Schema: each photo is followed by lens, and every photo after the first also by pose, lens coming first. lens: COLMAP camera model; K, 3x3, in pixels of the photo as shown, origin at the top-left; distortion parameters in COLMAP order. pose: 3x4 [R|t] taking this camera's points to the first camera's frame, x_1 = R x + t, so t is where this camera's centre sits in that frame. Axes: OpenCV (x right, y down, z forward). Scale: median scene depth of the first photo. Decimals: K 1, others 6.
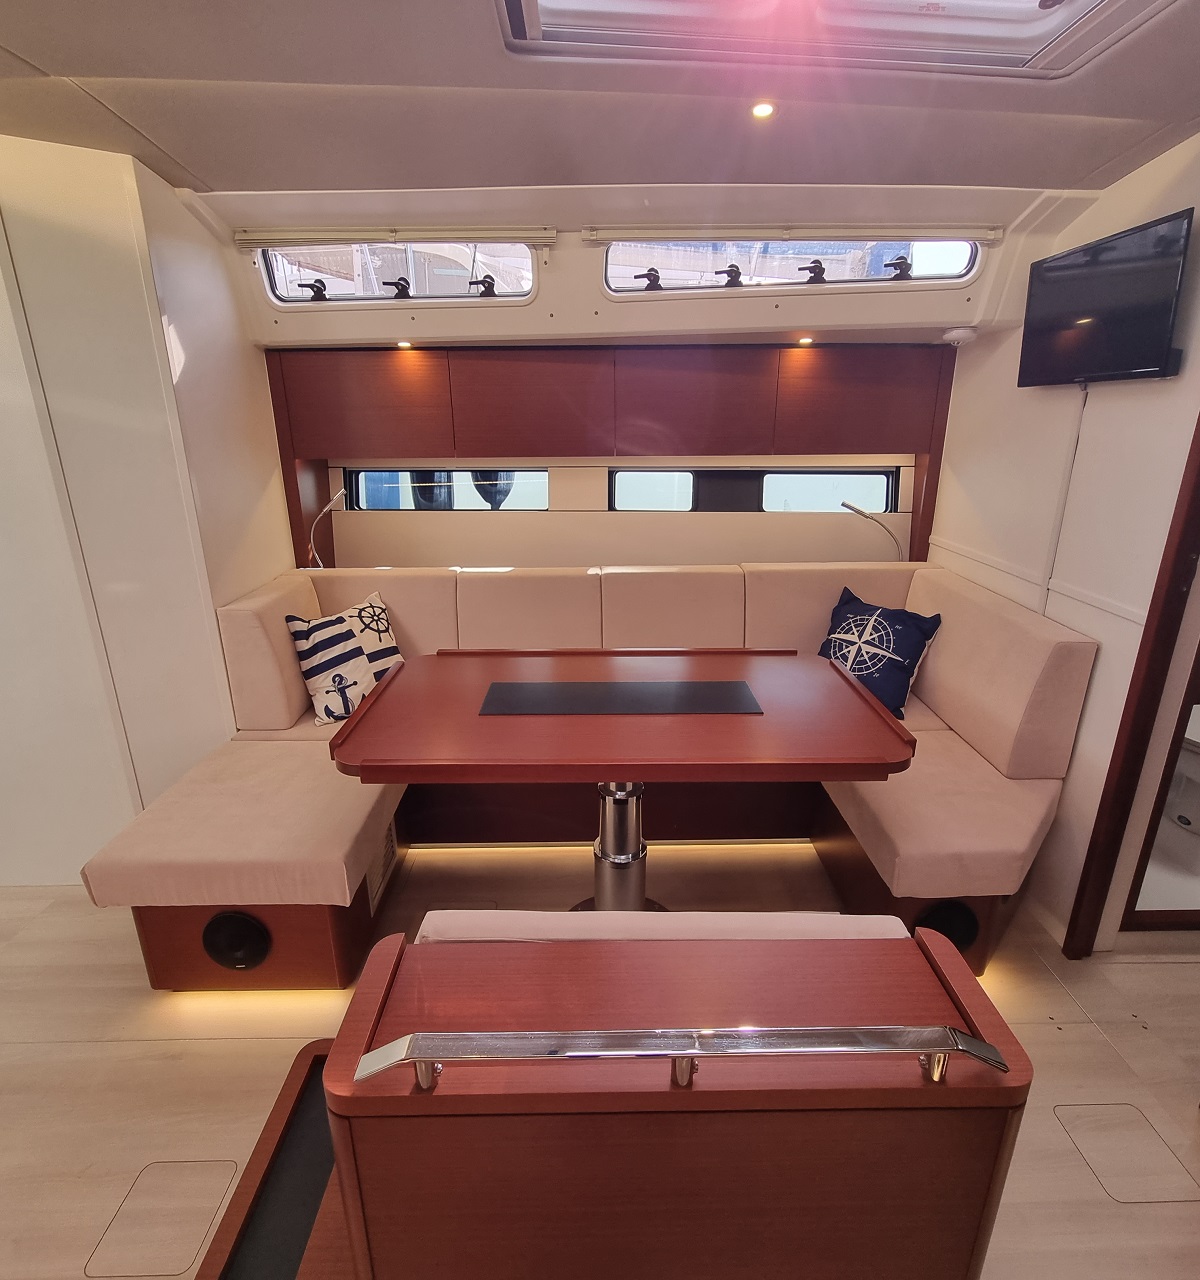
lens RADIAL K [[652.4, 0, 616.6], [0, 652.4, 605.8], [0, 0, 1]] dist [-0.004783, -0.000661]
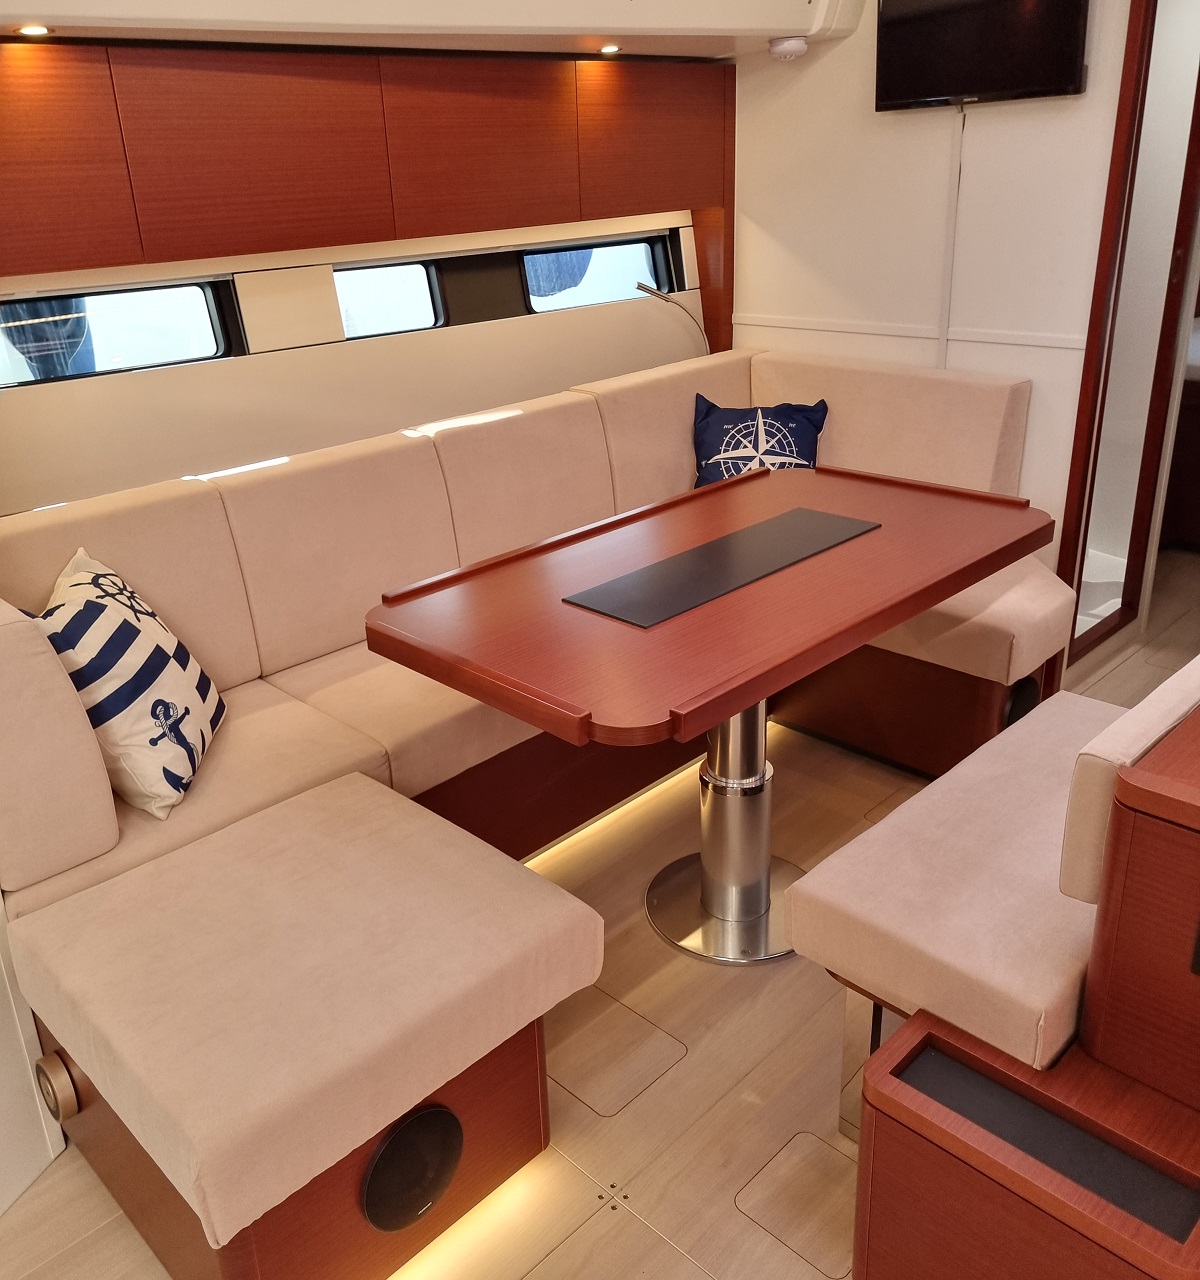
lens RADIAL K [[1141.6, 0, 597.0], [0, 1141.6, 587.4], [0, 0, 1]] dist [0.035021, -0.002129]
pose [[0.733021, -0.265663, 0.626181, -0.642411], [0.233776, 0.962893, 0.134853, -0.019718], [-0.638771, 0.047536, 0.767927, 0.086359]]
